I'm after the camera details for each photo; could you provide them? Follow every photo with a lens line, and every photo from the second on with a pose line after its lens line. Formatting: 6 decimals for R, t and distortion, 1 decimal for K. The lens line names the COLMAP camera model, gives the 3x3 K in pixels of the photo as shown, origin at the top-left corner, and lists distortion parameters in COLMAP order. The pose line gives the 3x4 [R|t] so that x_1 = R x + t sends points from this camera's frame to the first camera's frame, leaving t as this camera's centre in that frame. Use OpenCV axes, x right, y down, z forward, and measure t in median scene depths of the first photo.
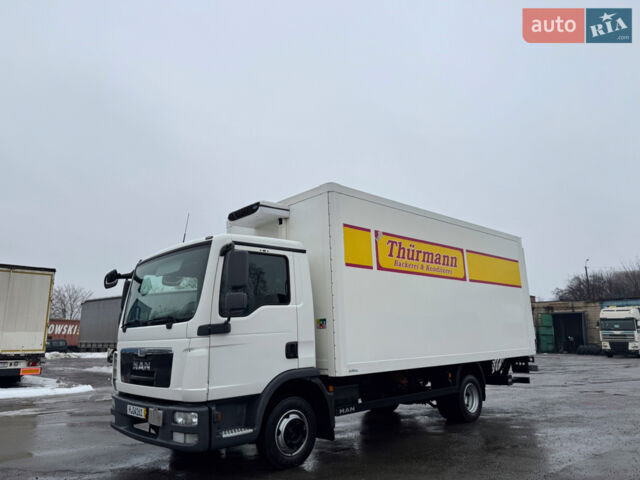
lens RADIAL K [[455.9, 0, 315.9], [0, 455.9, 242.6], [0, 0, 1]] dist [0.026205, -0.023201]
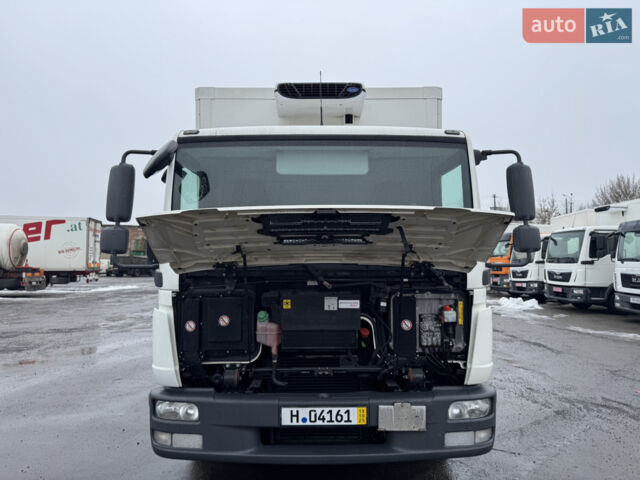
lens RADIAL K [[488.2, 0, 319.8], [0, 488.2, 241.7], [0, 0, 1]] dist [0.031599, -0.029247]
pose [[0.667353, 0.064576, 0.741937, -0.653410], [-0.167536, 0.983716, 0.065074, 0.097641], [-0.725653, -0.167728, 0.667304, 0.501845]]
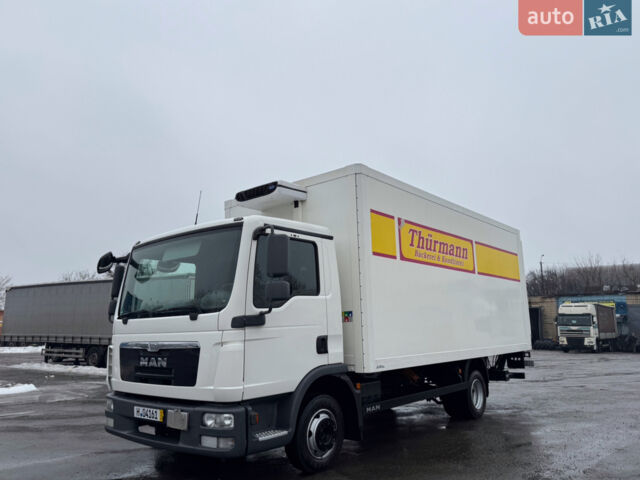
lens RADIAL K [[488.2, 0, 324.8], [0, 488.2, 242.6], [0, 0, 1]] dist [0.031599, -0.029247]
pose [[0.991261, 0.029324, 0.128613, -0.144247], [-0.032555, 0.999203, 0.023096, 0.005891], [-0.127834, -0.027081, 0.991426, 0.023863]]
